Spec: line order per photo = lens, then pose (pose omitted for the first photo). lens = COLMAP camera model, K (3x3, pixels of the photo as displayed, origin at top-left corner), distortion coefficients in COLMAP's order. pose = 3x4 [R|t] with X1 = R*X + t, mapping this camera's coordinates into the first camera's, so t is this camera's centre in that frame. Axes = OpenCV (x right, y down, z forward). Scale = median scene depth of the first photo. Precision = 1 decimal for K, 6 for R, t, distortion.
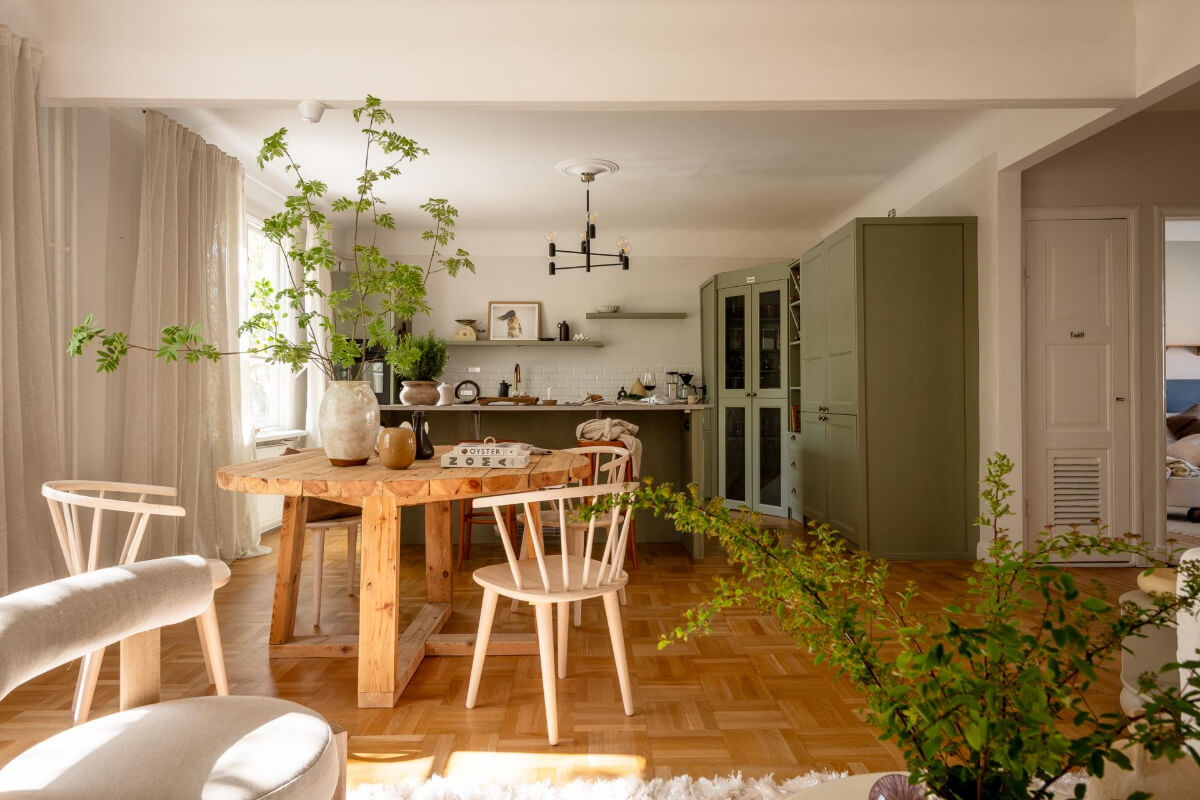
lens RADIAL K [[770.4, 0, 600.0], [0, 770.4, 400.0], [0, 0, 1]] dist [0.030019, -0.005893]
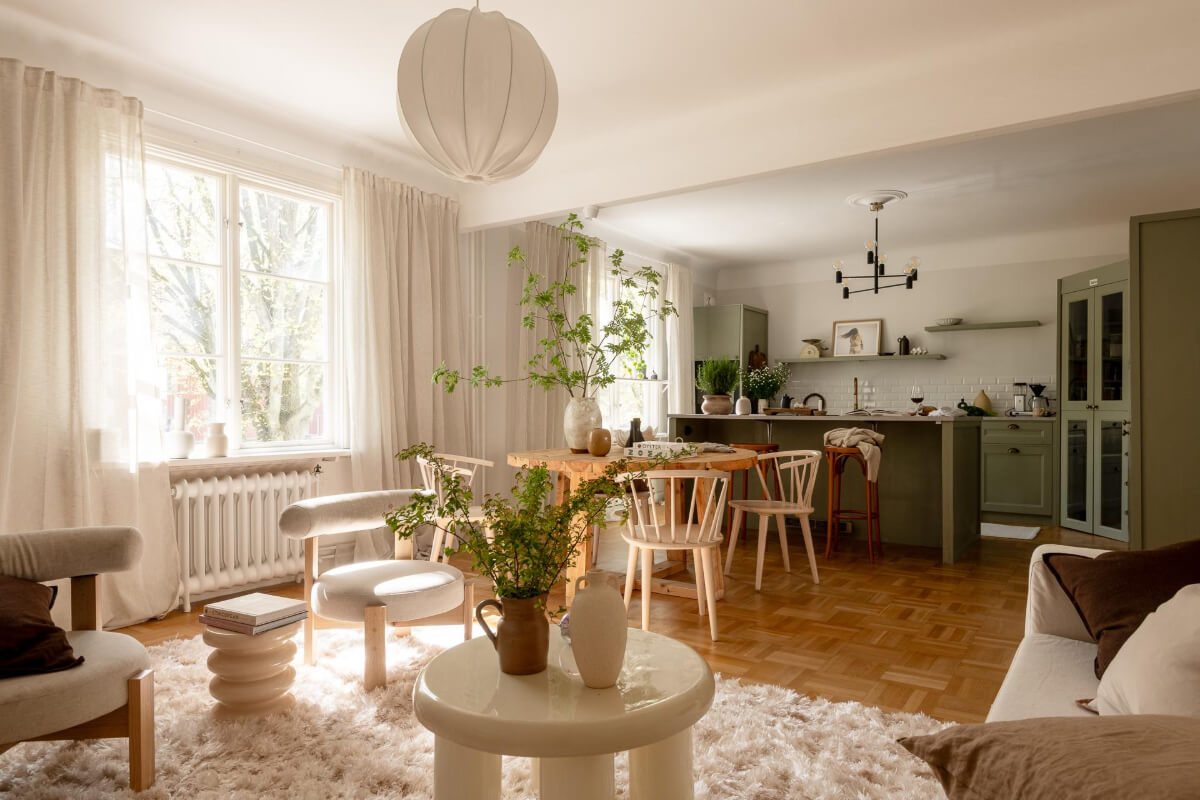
lens RADIAL K [[751.1, 0, 618.1], [0, 751.1, 417.8], [0, 0, 1]] dist [0.039634, -0.001612]
pose [[0.827592, 0.011154, -0.561219, 0.236415], [-0.006115, 0.999922, 0.010856, -0.000301], [0.561296, -0.005553, 0.827596, -0.073285]]
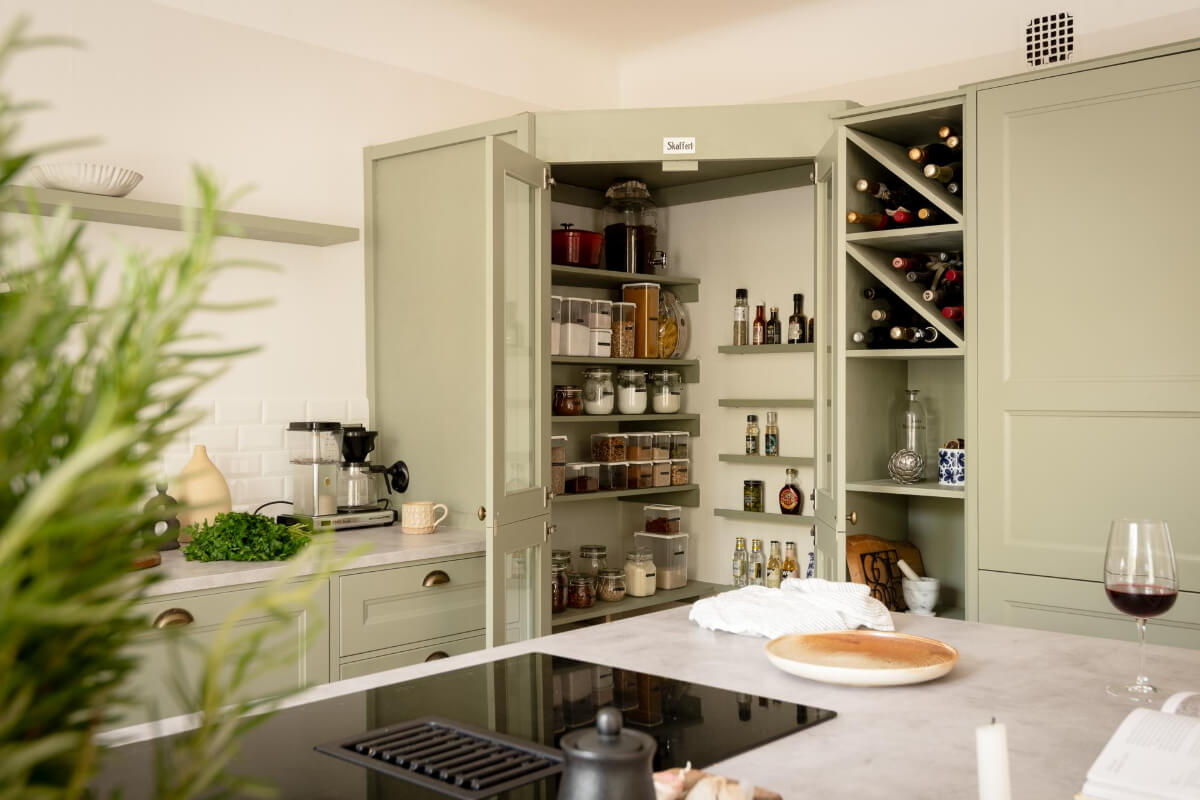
lens RADIAL K [[1169.9, 0, 600.0], [0, 1169.9, 400.0], [0, 0, 1]] dist [0.023829, -0.014198]
pose [[0.680320, -0.000227, 0.732915, -0.182560], [0.003578, 0.999989, -0.003011, -0.048406], [-0.732906, 0.004670, 0.680313, 0.687514]]
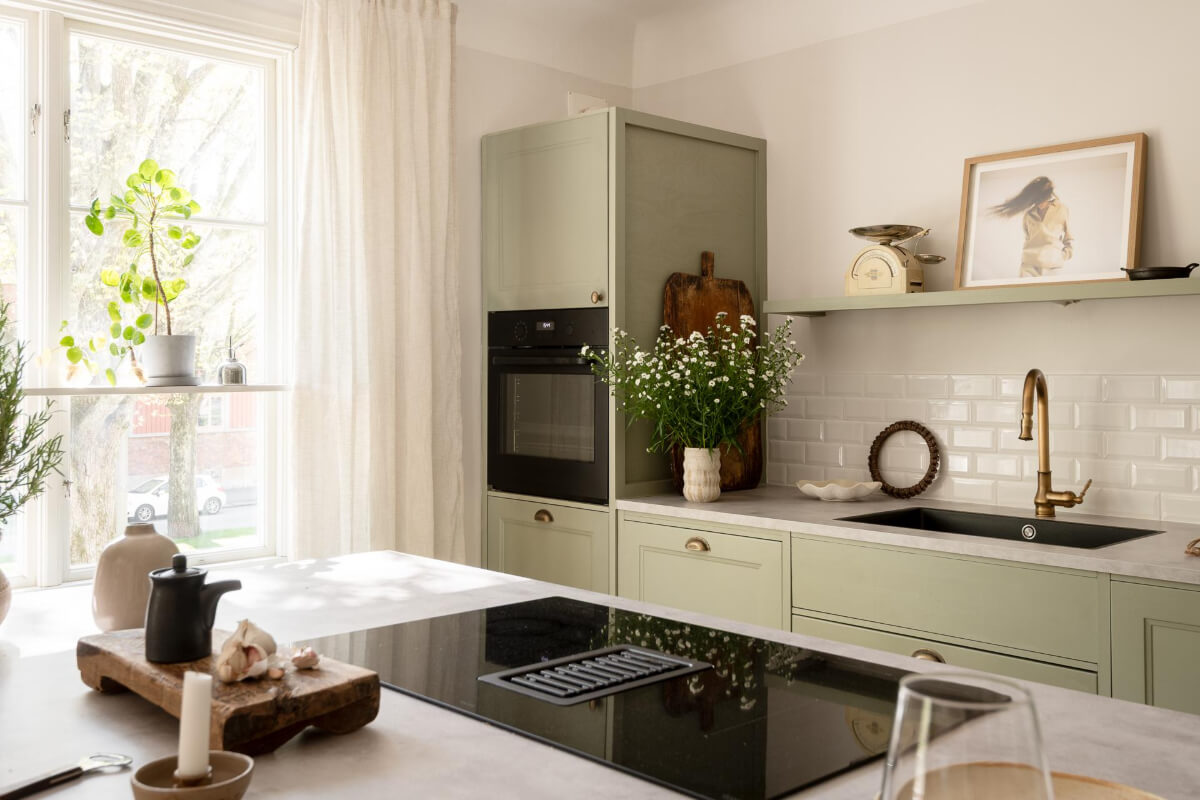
lens RADIAL K [[1101.4, 0, 614.6], [0, 1101.4, 359.2], [0, 0, 1]] dist [-0.001245, -0.006329]
pose [[0.691146, -0.009932, -0.722647, 0.078528], [-0.002224, 0.999872, -0.015870, -0.049387], [0.722711, 0.012575, 0.691036, 0.696832]]
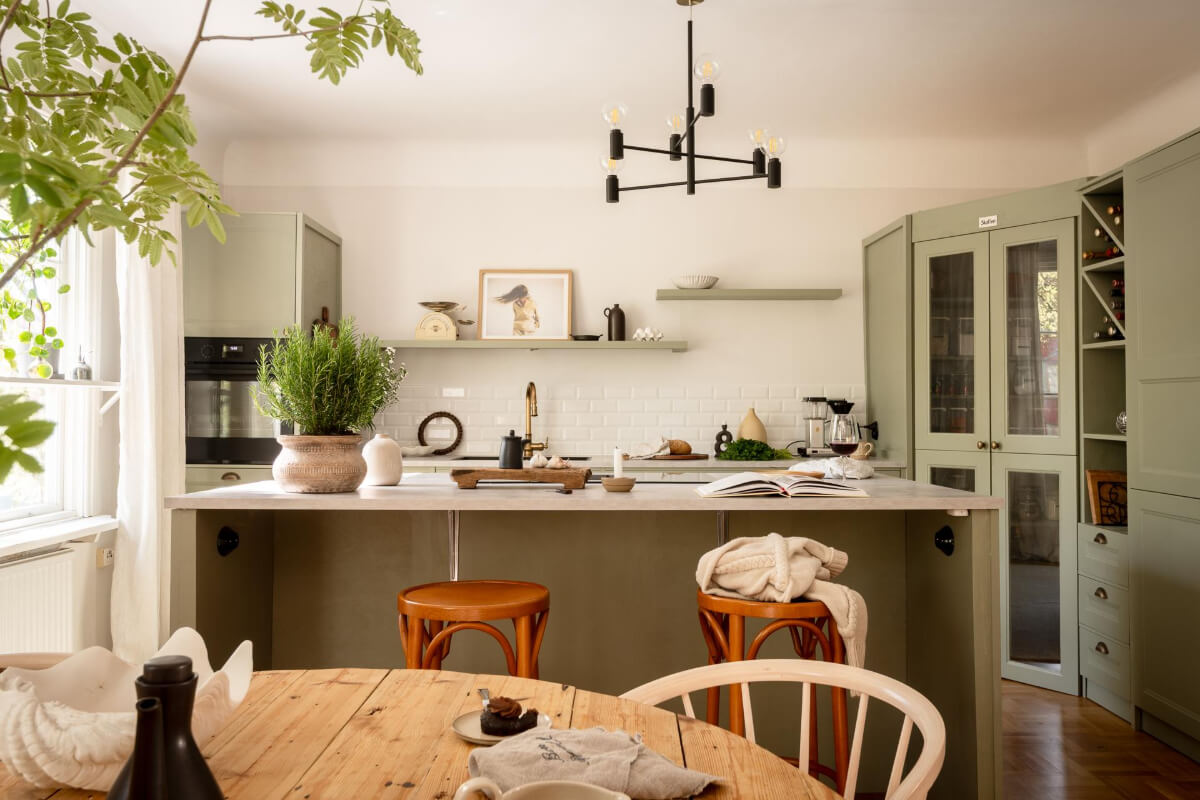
lens RADIAL K [[996.2, 0, 606.9], [0, 996.2, 393.9], [0, 0, 1]] dist [0.029737, 0.002539]
pose [[0.999862, 0.001071, -0.016550, -0.046885], [-0.001430, 0.999763, -0.021702, -0.026252], [0.016523, 0.021722, 0.999627, 0.328652]]
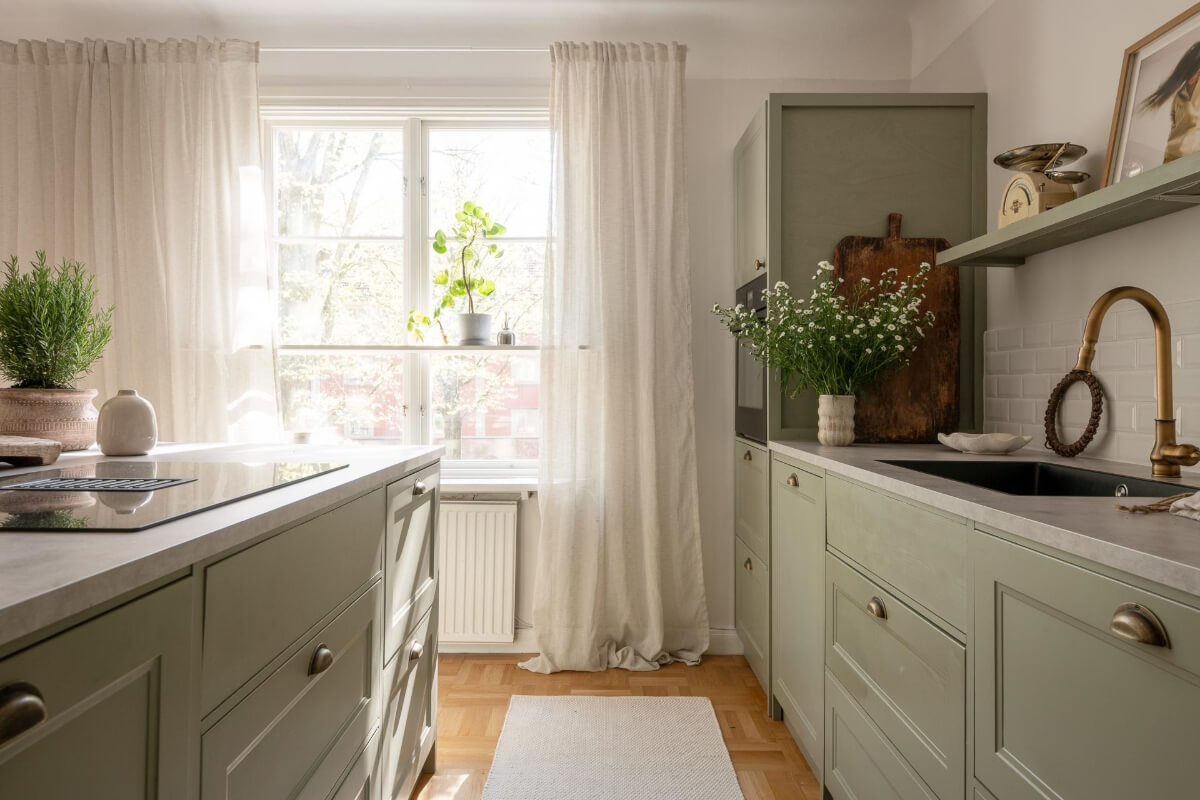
lens RADIAL K [[800.3, 0, 603.3], [0, 800.3, 385.6], [0, 0, 1]] dist [0.022195, -0.022005]
pose [[0.004098, -0.006319, -0.999972, 0.128898], [-0.008394, 0.999945, -0.006353, -0.019085], [0.999956, 0.008420, 0.004045, 0.952052]]
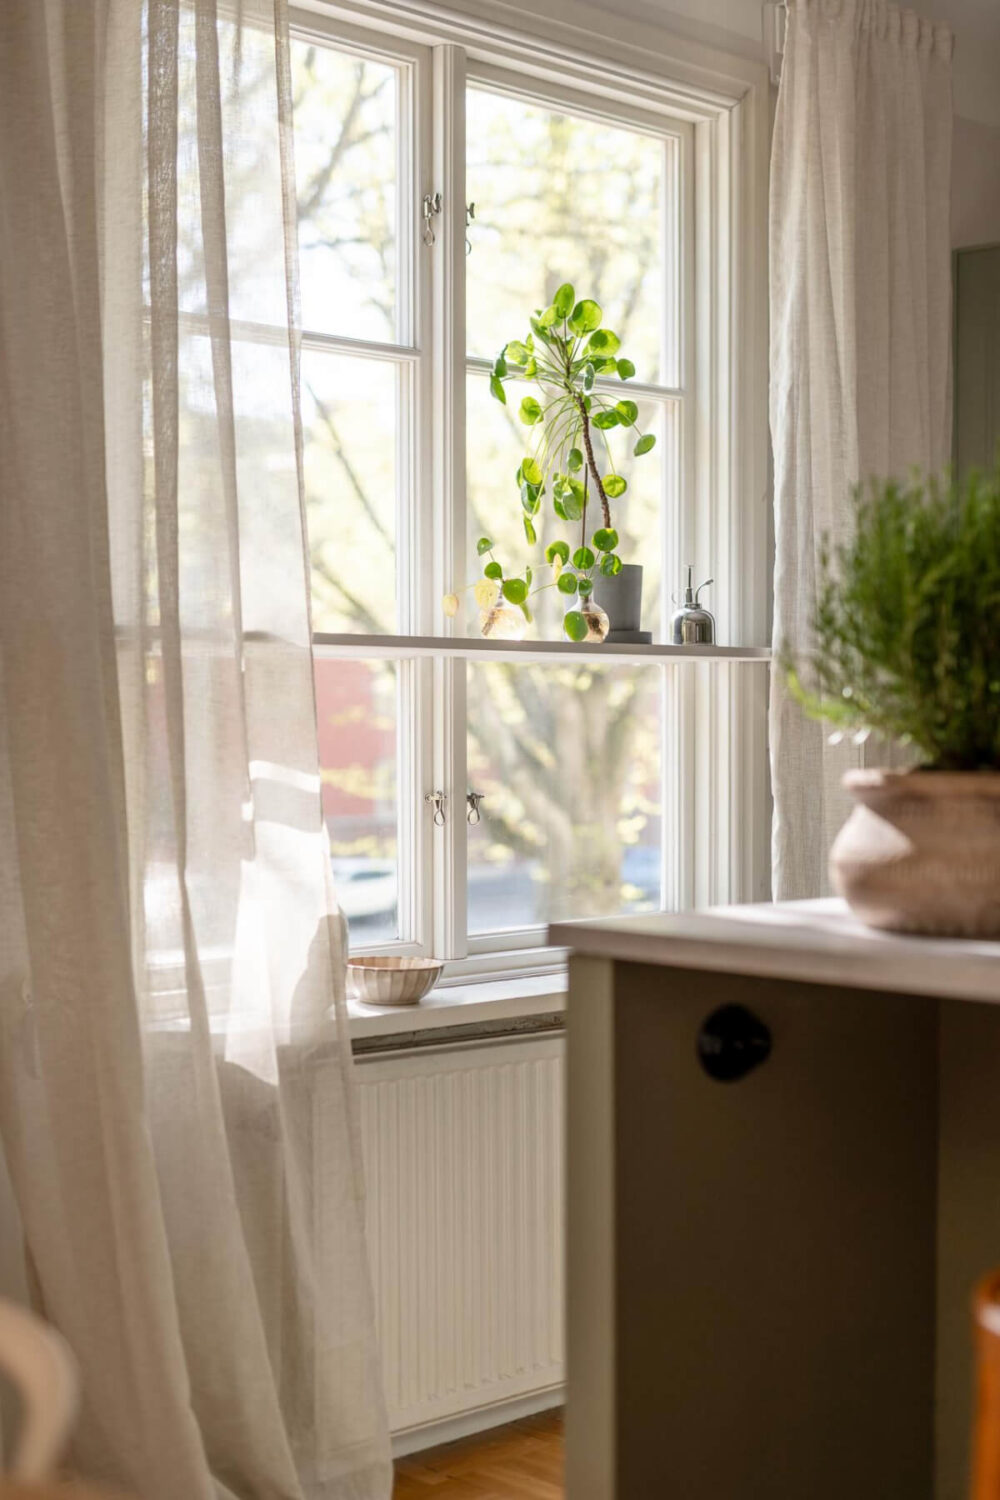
lens RADIAL K [[2185.9, 0, 500.0], [0, 2185.9, 750.0], [0, 0, 1]] dist [-0.004052, -0.023959]
pose [[0.700093, 0.011189, -0.713964, 0.010871], [-0.006830, 0.999936, 0.008973, -0.023756], [0.714019, -0.001405, 0.700125, 0.467014]]
